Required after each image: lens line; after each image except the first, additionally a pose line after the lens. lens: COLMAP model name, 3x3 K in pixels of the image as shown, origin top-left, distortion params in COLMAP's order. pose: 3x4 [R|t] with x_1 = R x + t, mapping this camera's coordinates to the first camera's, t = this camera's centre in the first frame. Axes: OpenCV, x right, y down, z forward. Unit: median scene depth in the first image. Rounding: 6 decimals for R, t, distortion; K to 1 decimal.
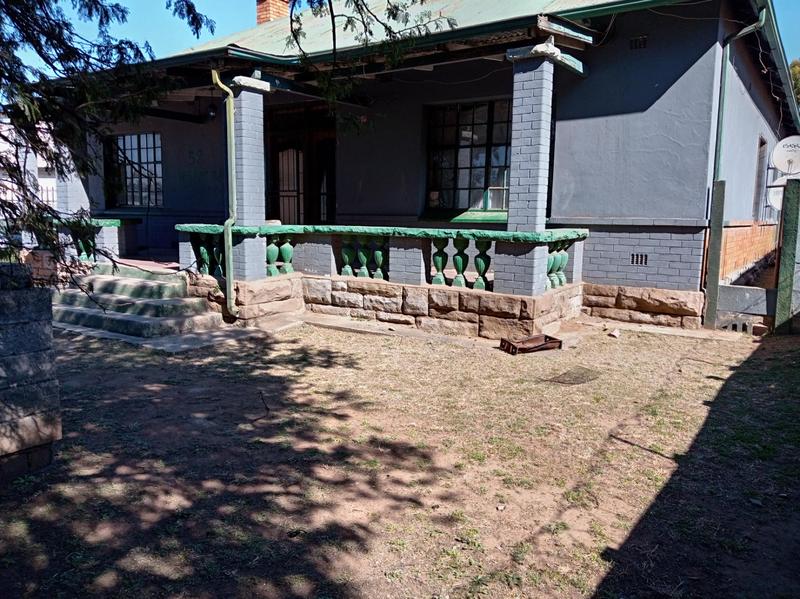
lens RADIAL K [[616.9, 0, 400.5], [0, 616.9, 316.9], [0, 0, 1]] dist [0.076692, -0.128266]
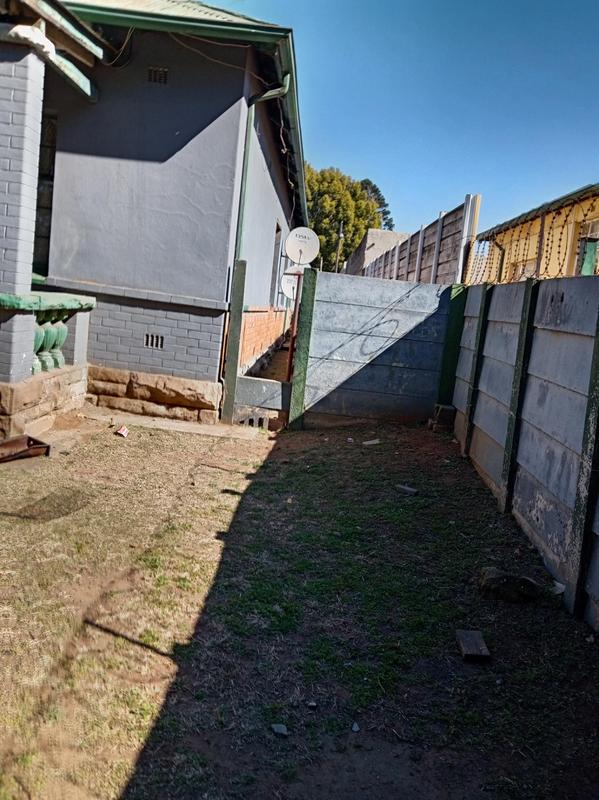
lens RADIAL K [[634.6, 0, 275.0], [0, 634.6, 399.4], [0, 0, 1]] dist [0.215786, -0.432465]
pose [[0.860278, 0.015245, 0.509597, 0.092409], [-0.026861, 0.999520, 0.015446, -0.034457], [-0.509117, -0.026976, 0.860275, 0.186484]]
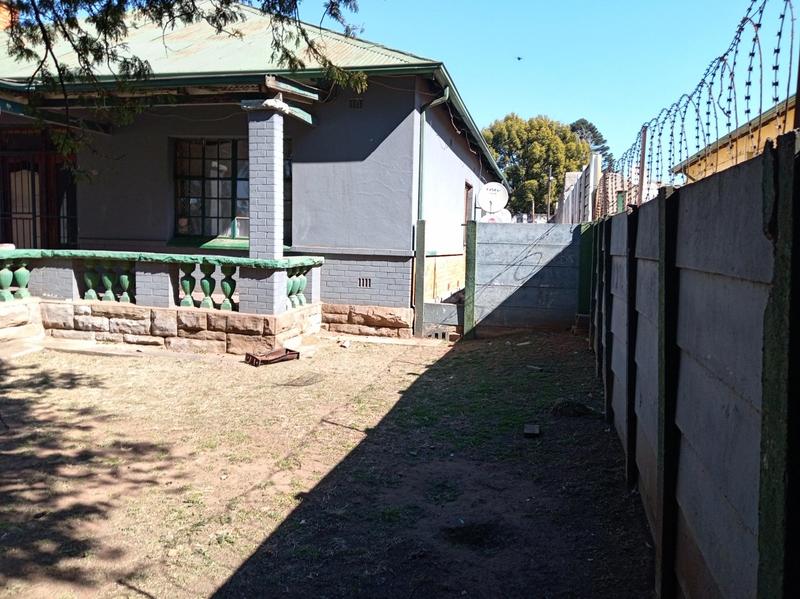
lens RADIAL K [[616.9, 0, 400.5], [0, 616.9, 316.9], [0, 0, 1]] dist [0.076692, -0.128266]
pose [[0.933224, -0.027373, 0.358250, 0.022077], [0.040450, 0.998759, -0.029058, 0.012557], [-0.357010, 0.041609, 0.933173, -0.149113]]
